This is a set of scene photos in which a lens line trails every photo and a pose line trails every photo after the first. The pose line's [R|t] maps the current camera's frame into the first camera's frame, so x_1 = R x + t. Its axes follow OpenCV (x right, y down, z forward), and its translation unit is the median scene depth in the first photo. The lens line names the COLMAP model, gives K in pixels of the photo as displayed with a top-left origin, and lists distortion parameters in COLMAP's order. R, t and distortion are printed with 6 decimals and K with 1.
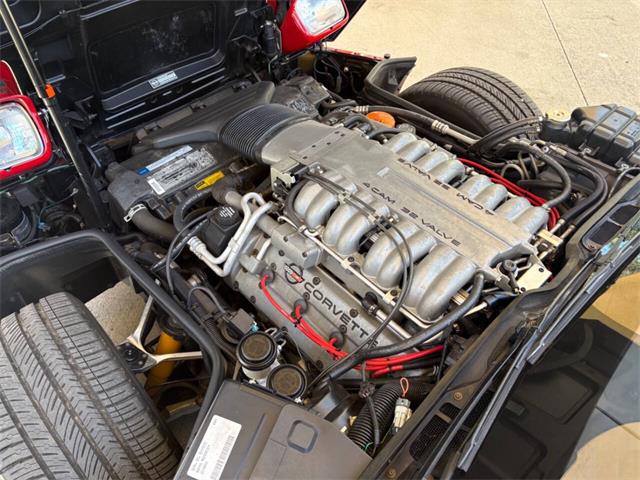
lens RADIAL K [[483.2, 0, 320.0], [0, 483.2, 240.0], [0, 0, 1]] dist [0.020808, -0.007475]
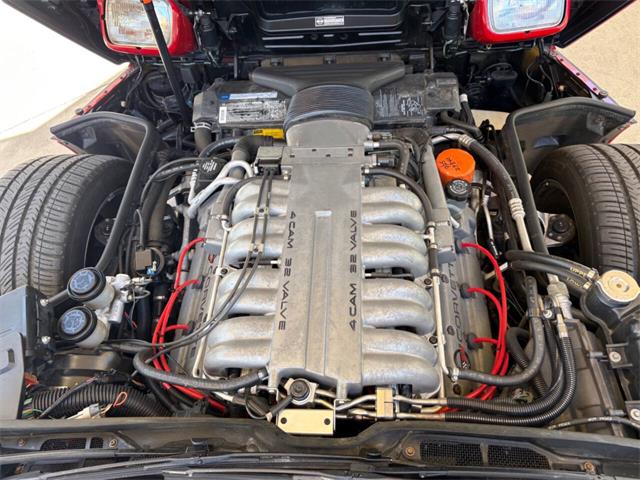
lens RADIAL K [[483.2, 0, 320.0], [0, 483.2, 240.0], [0, 0, 1]] dist [0.020808, -0.007475]
pose [[0.687768, 0.556181, -0.466517, 0.524390], [-0.487019, 0.830079, 0.271627, -0.314062], [0.538319, 0.040387, 0.841773, 0.259437]]
